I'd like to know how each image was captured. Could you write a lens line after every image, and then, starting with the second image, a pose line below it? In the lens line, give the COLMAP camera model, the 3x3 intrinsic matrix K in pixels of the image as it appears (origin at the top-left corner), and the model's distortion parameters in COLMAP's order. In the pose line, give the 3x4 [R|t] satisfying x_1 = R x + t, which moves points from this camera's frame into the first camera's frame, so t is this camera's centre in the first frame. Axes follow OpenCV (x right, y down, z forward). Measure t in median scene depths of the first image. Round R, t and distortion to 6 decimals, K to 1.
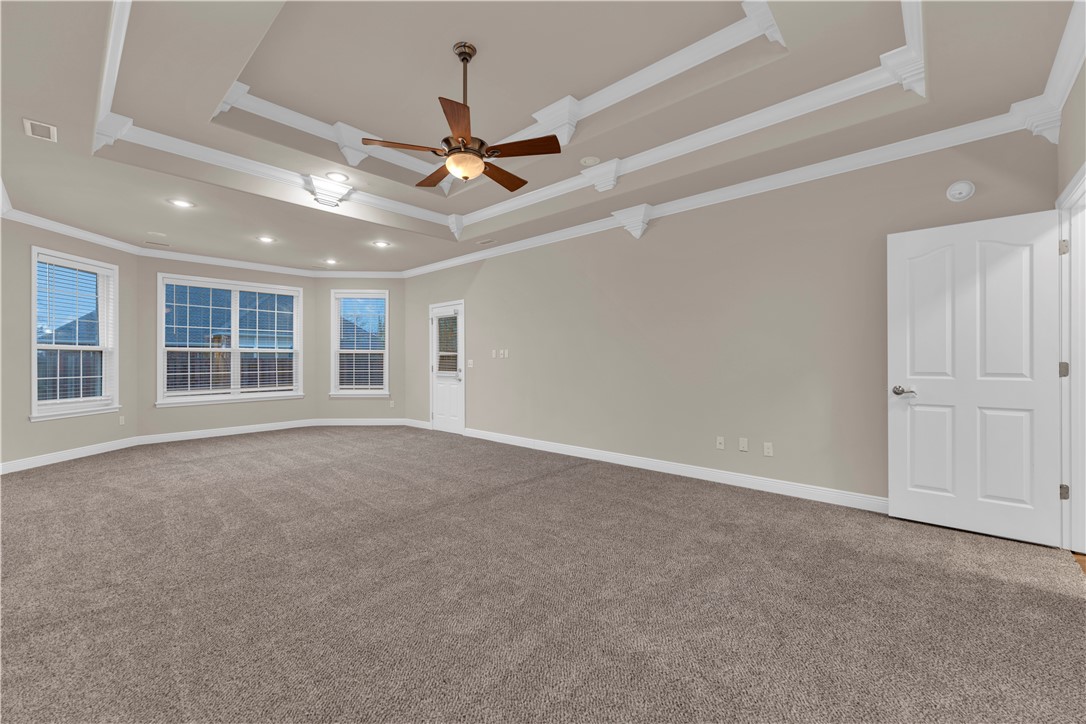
lens RADIAL K [[431.5, 0, 539.4], [0, 431.5, 381.9], [0, 0, 1]] dist [0.000920, 0.000048]
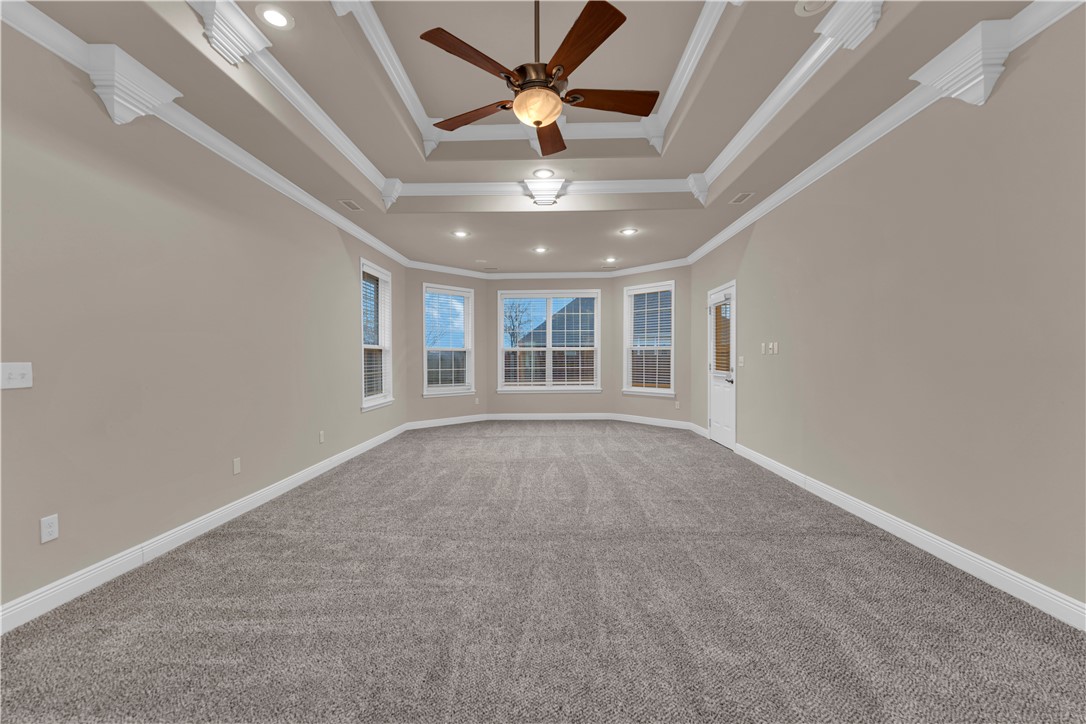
lens RADIAL K [[435.4, 0, 545.2], [0, 435.4, 380.1], [0, 0, 1]] dist [0.008047, -0.000049]
pose [[0.666528, 0.038205, -0.744501, 0.230242], [-0.034803, 0.999192, 0.020117, -0.014709], [0.744668, 0.012503, 0.667318, 0.256711]]
